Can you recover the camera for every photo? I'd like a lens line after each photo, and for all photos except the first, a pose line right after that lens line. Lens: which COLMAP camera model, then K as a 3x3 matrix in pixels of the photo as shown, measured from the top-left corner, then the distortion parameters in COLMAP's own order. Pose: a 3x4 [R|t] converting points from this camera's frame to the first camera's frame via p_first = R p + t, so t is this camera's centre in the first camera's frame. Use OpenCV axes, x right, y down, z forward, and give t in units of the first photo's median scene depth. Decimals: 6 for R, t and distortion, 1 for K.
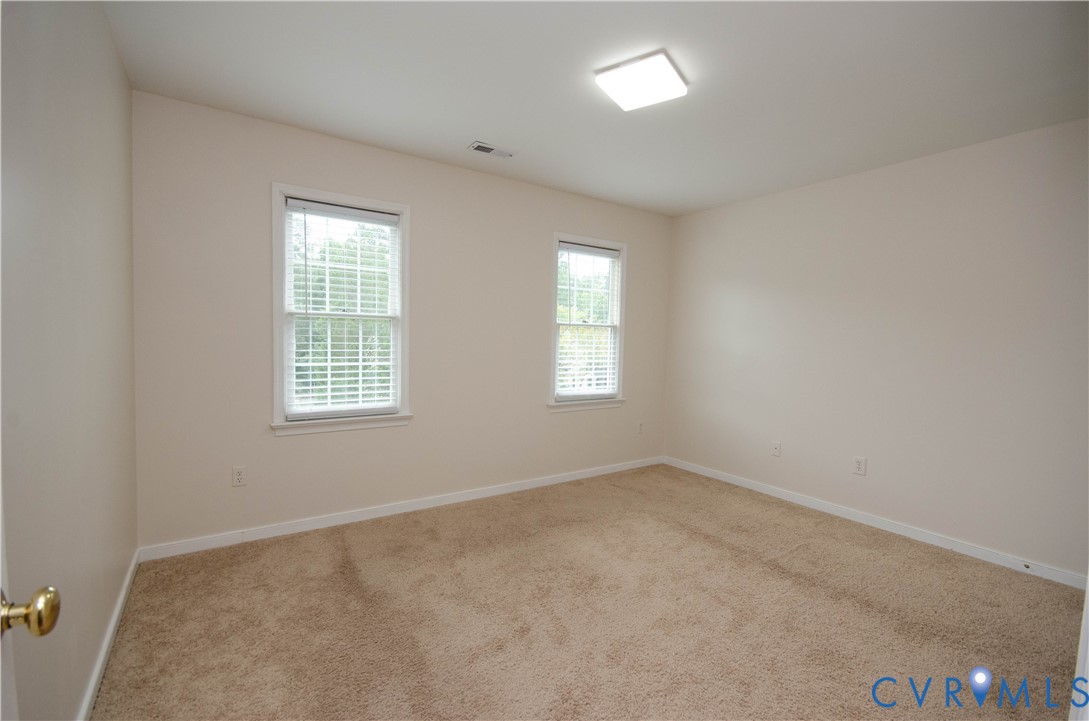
lens RADIAL K [[476.1, 0, 543.9], [0, 476.1, 360.1], [0, 0, 1]] dist [-0.003195, 0.000563]
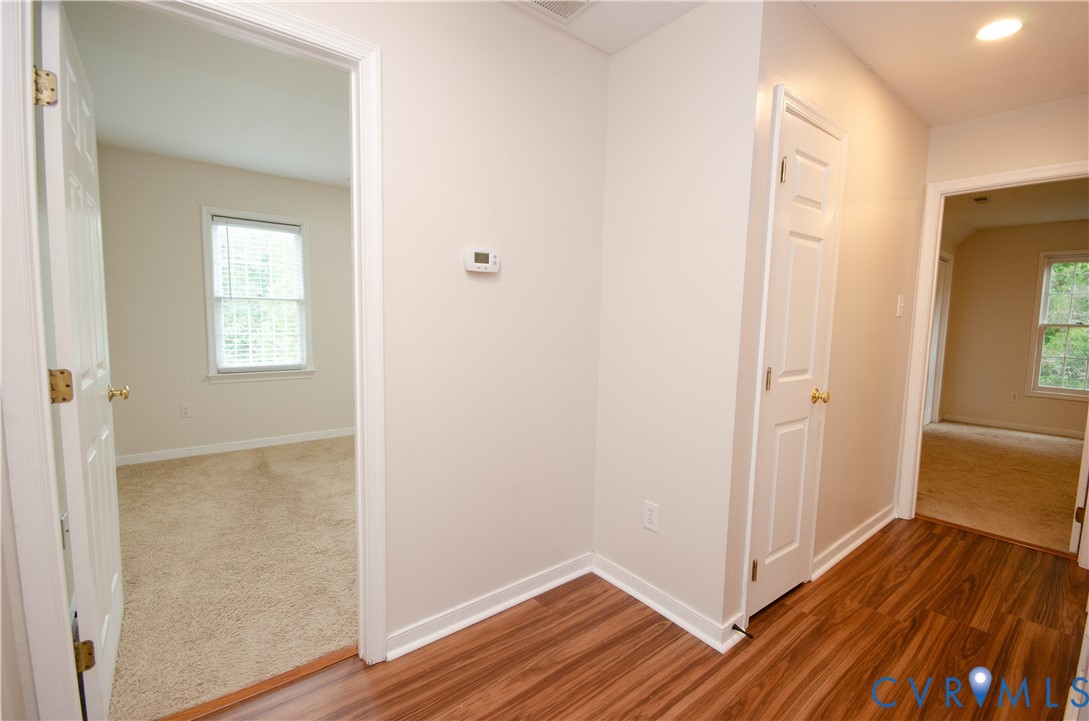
lens RADIAL K [[476.1, 0, 545.1], [0, 476.1, 359.9], [0, 0, 1]] dist [-0.003195, 0.000563]
pose [[0.996599, -0.011778, 0.081561, 0.331477], [0.008153, 0.998970, 0.044638, 0.032970], [-0.082002, -0.043822, 0.995668, -0.520342]]
